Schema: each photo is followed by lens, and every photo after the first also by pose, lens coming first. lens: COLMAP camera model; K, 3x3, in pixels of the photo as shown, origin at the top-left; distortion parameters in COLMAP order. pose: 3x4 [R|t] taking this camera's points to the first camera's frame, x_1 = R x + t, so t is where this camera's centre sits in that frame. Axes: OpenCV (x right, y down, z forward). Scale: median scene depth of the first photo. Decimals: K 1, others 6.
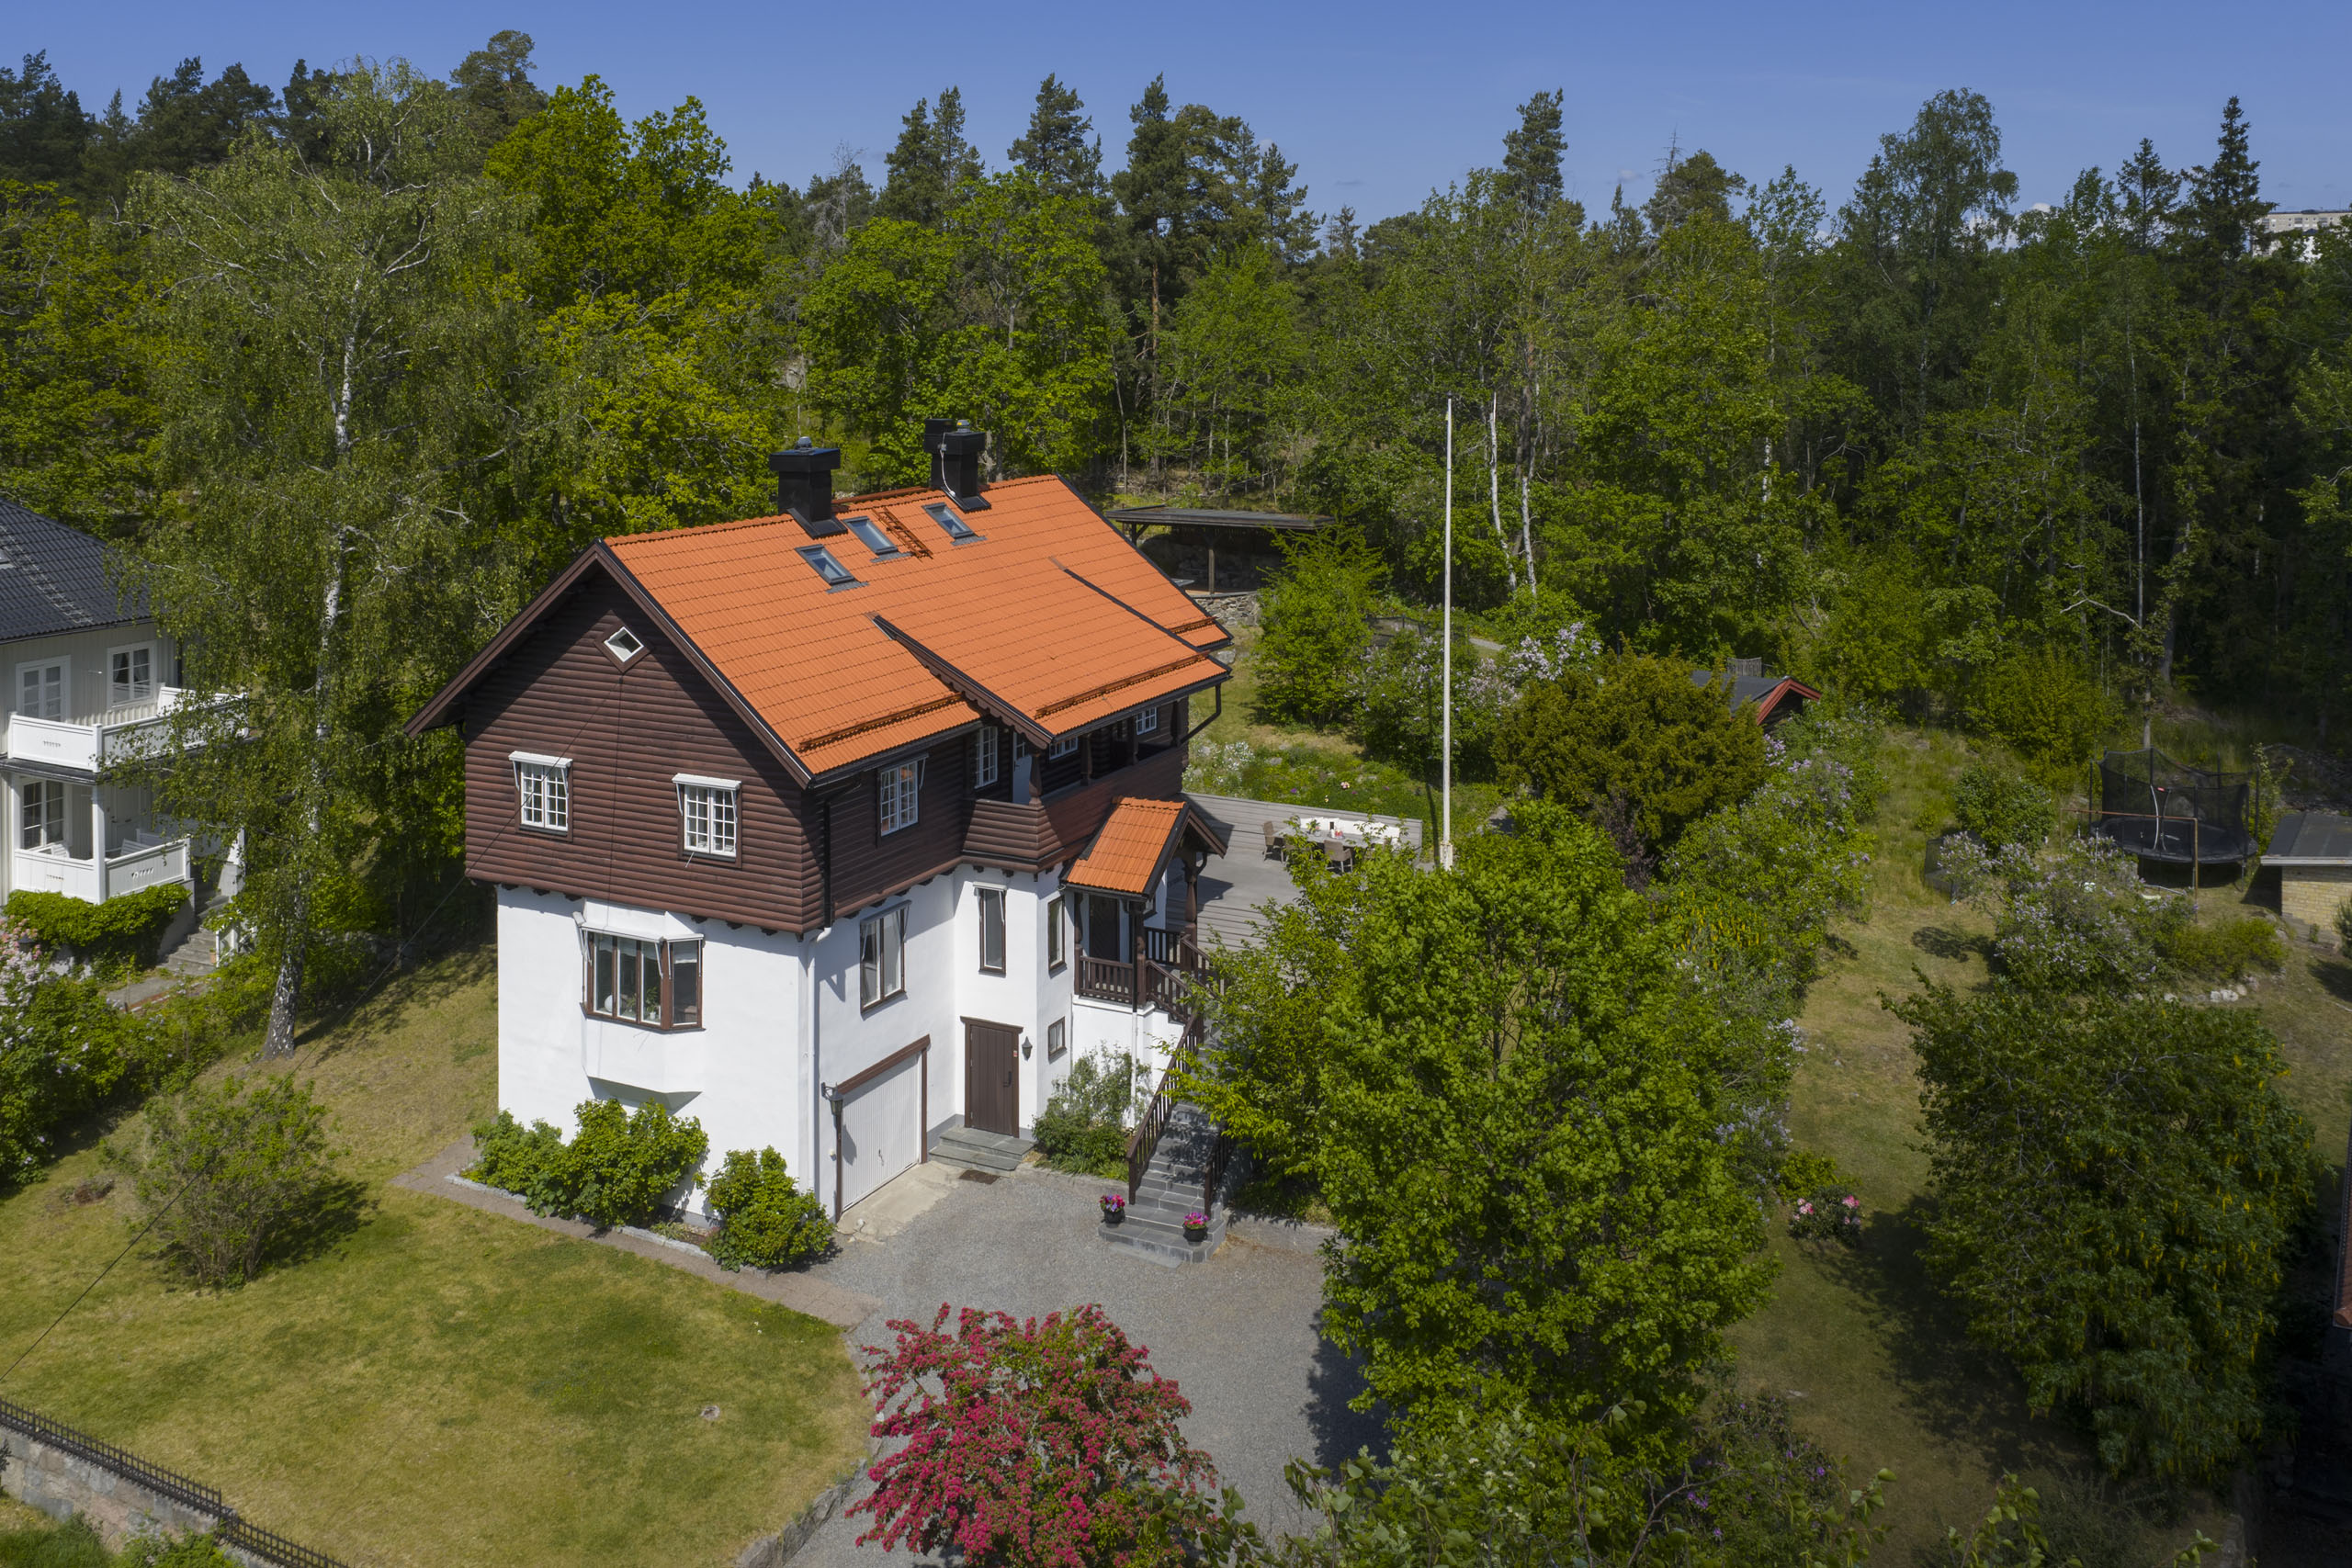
lens RADIAL K [[1902.8, 0, 1175.1], [0, 1902.8, 350.6], [0, 0, 1]] dist [-0.010367, 0.001574]
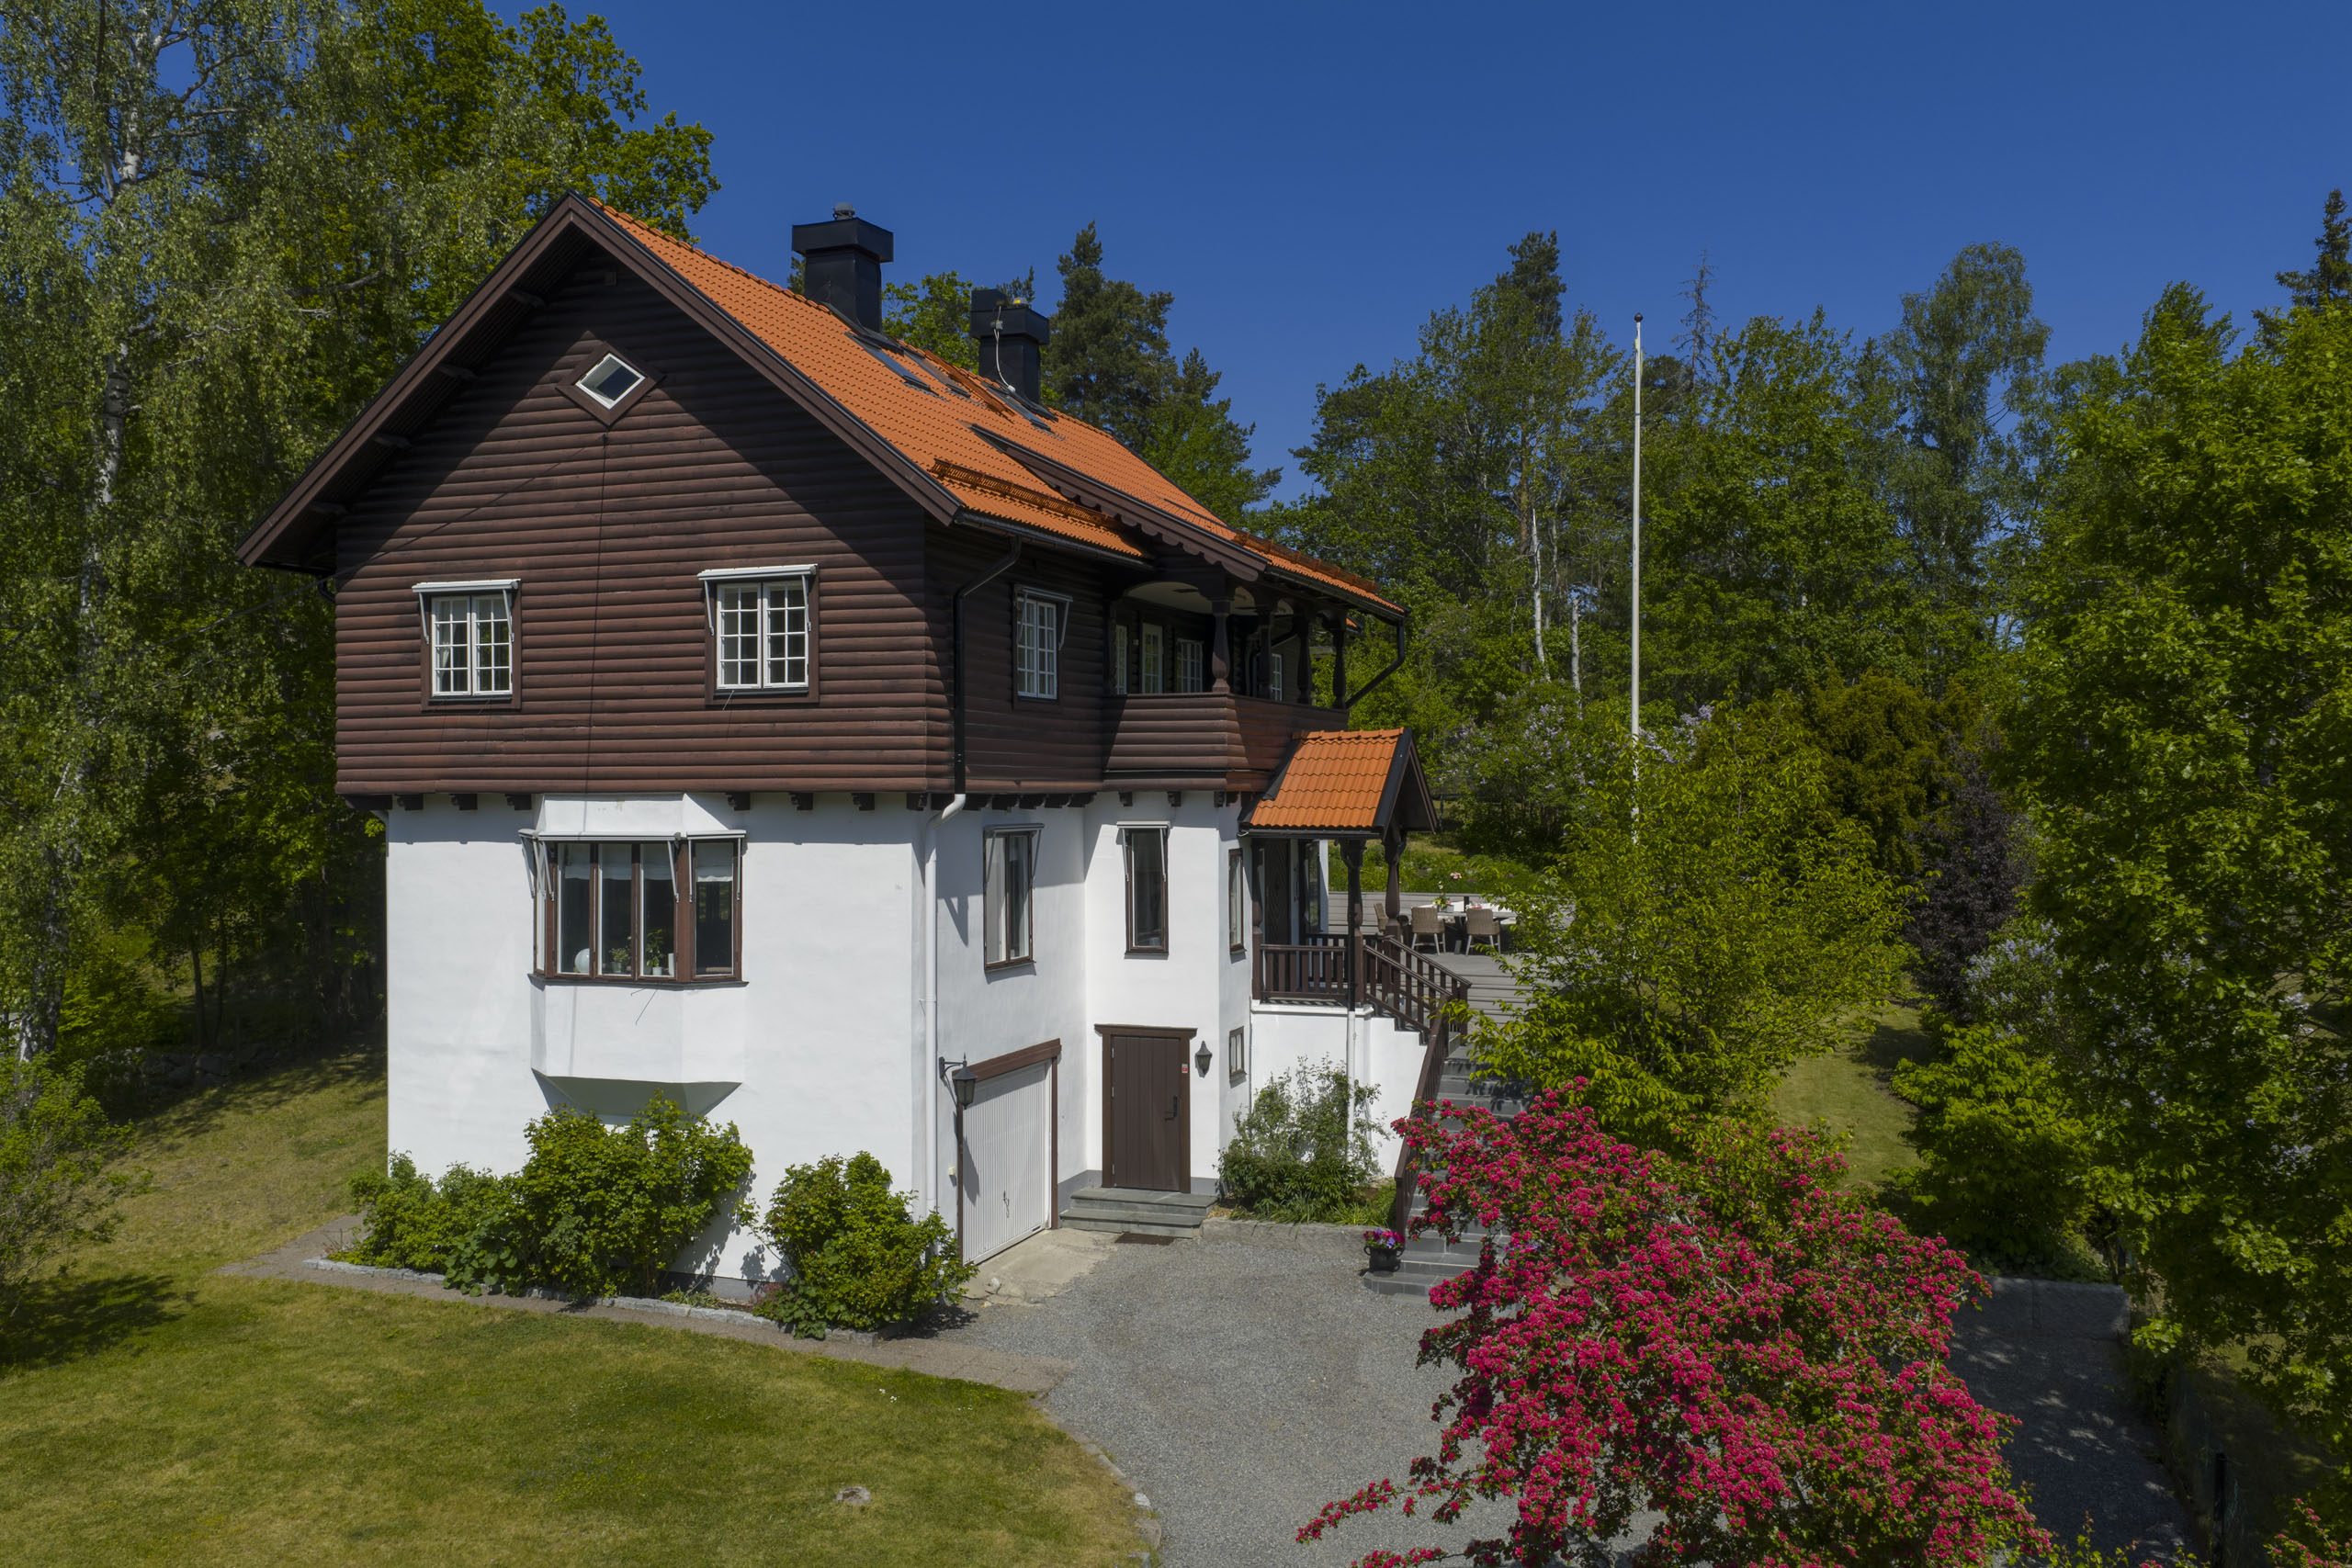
lens RADIAL K [[1870.8, 0, 1176.0], [0, 1870.8, 784.0], [0, 0, 1]] dist [-0.004170, -0.004050]
pose [[0.993031, -0.000019, 0.117853, -0.177941], [0.000330, 0.999996, -0.002626, 0.290868], [-0.117852, 0.002647, 0.993028, 0.364902]]
